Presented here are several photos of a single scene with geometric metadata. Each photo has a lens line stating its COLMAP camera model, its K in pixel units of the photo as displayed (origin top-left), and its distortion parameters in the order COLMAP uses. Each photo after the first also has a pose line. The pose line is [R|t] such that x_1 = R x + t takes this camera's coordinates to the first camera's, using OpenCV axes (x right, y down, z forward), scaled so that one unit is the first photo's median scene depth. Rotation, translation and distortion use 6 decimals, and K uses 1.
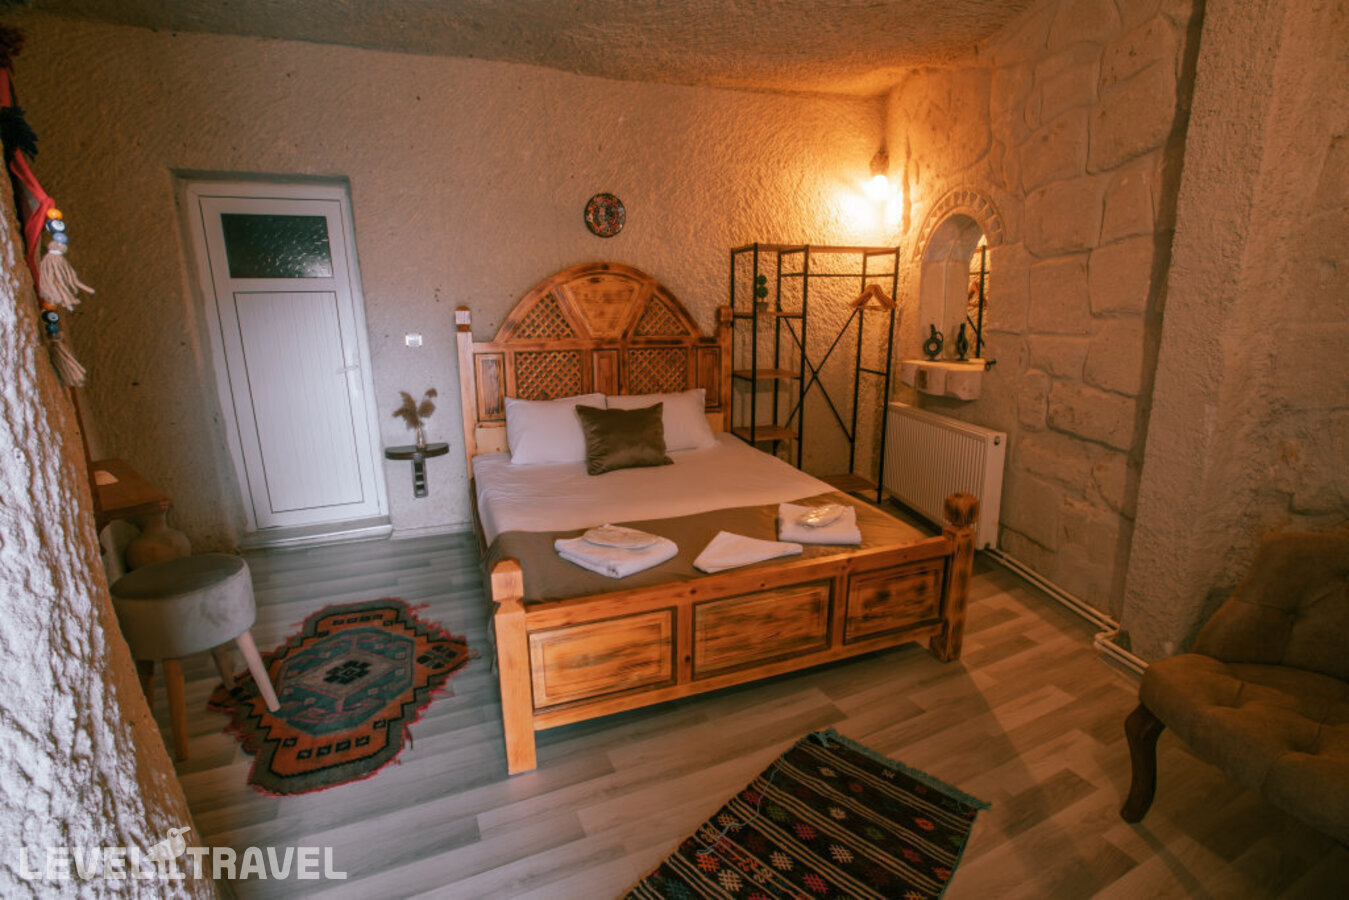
lens RADIAL K [[627.3, 0, 674.5], [0, 627.3, 450.0], [0, 0, 1]] dist [-0.050995, 0.000568]
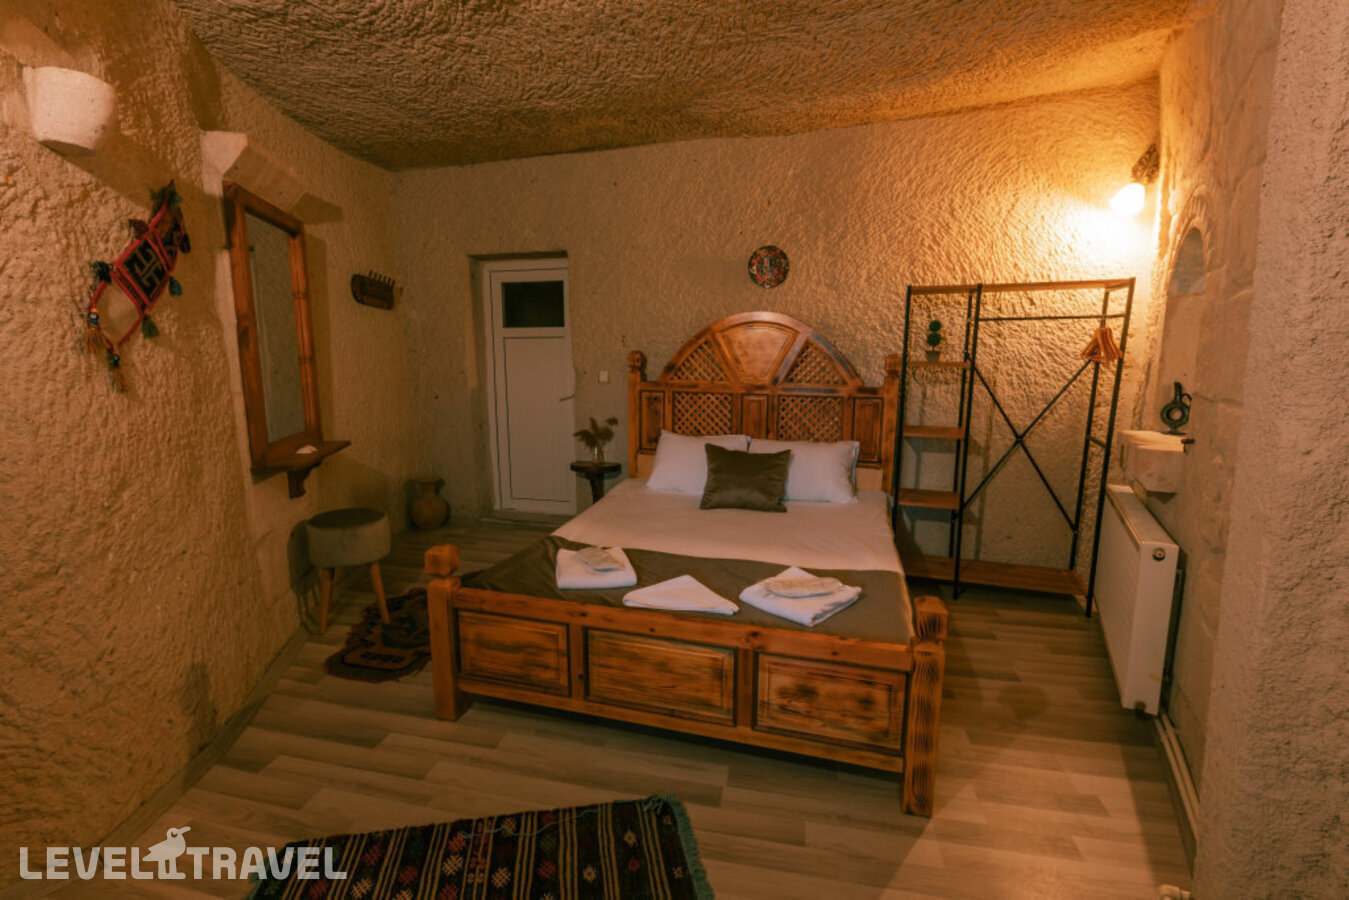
lens RADIAL K [[612.9, 0, 674.5], [0, 612.9, 450.0], [0, 0, 1]] dist [0.001949, -0.006759]
pose [[0.792999, 0.107519, -0.599660, 0.410934], [-0.144632, 0.989388, -0.013867, -0.035356], [0.591806, 0.097726, 0.800135, 0.112683]]
